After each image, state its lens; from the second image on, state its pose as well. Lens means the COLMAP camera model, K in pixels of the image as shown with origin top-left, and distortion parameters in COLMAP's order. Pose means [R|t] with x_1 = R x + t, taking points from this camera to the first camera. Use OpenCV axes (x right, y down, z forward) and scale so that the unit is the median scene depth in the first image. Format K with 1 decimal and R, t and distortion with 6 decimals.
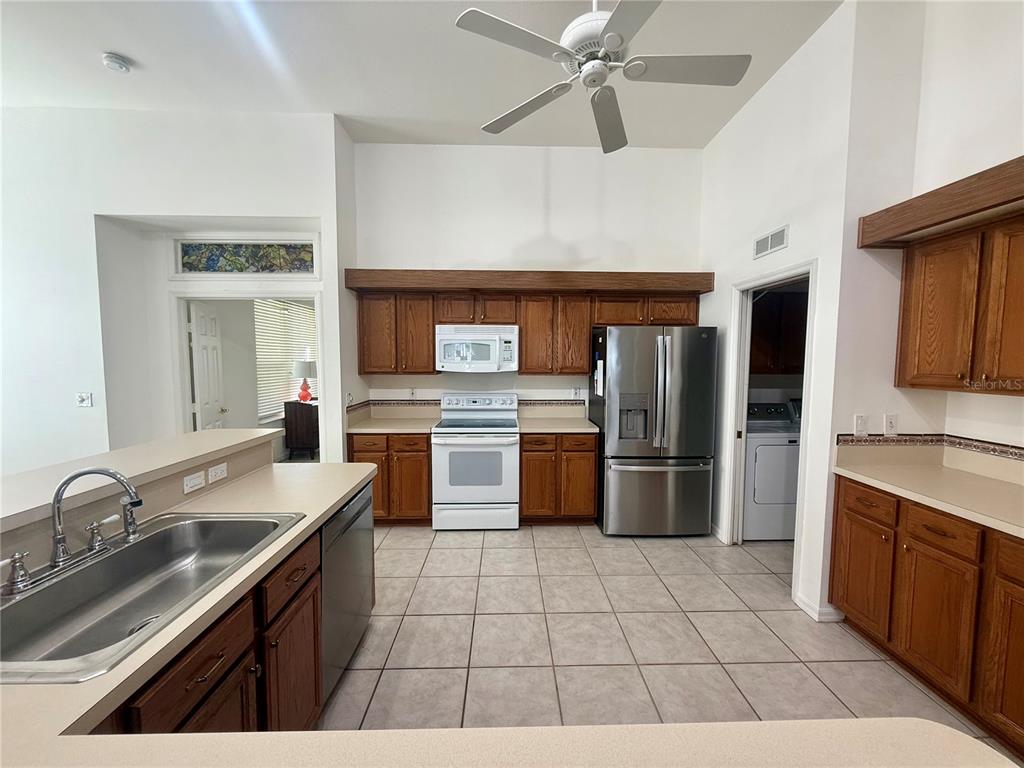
lens RADIAL K [[407.6, 0, 513.9], [0, 407.6, 386.7], [0, 0, 1]] dist [0.001740, -0.000722]
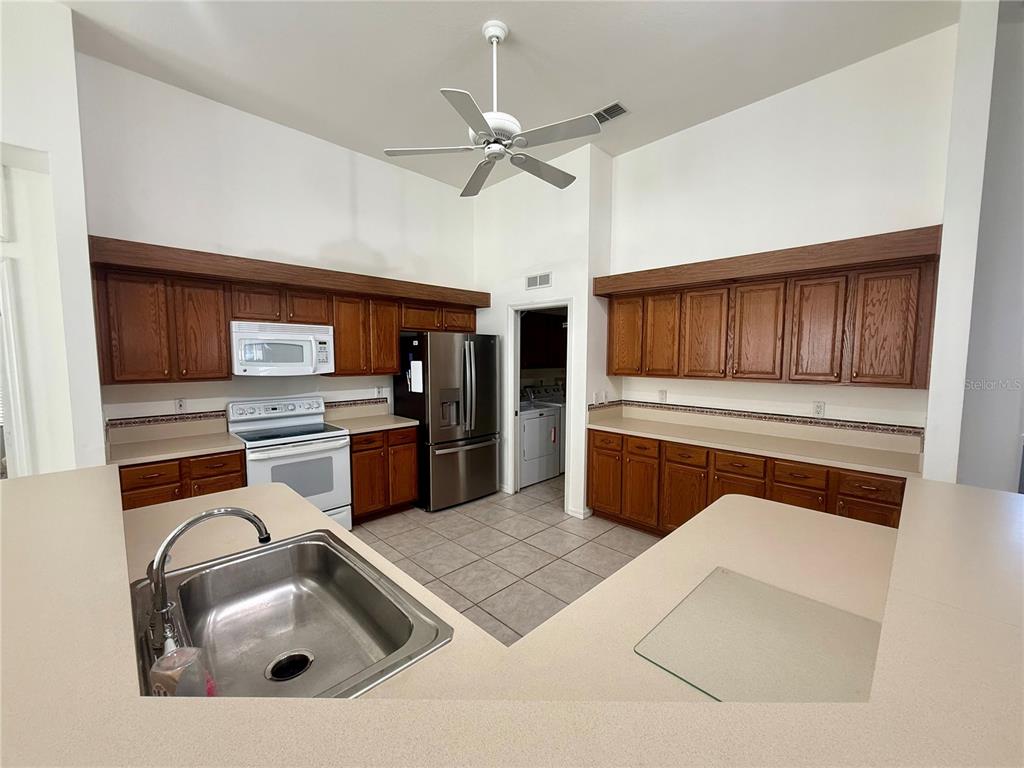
lens RADIAL K [[407.6, 0, 515.9], [0, 407.6, 386.5], [0, 0, 1]] dist [0.001740, -0.000722]
pose [[0.724784, -0.055198, 0.686762, -0.399779], [0.047660, 0.998415, 0.029948, -0.015849], [-0.687326, 0.011025, 0.726266, -0.010613]]
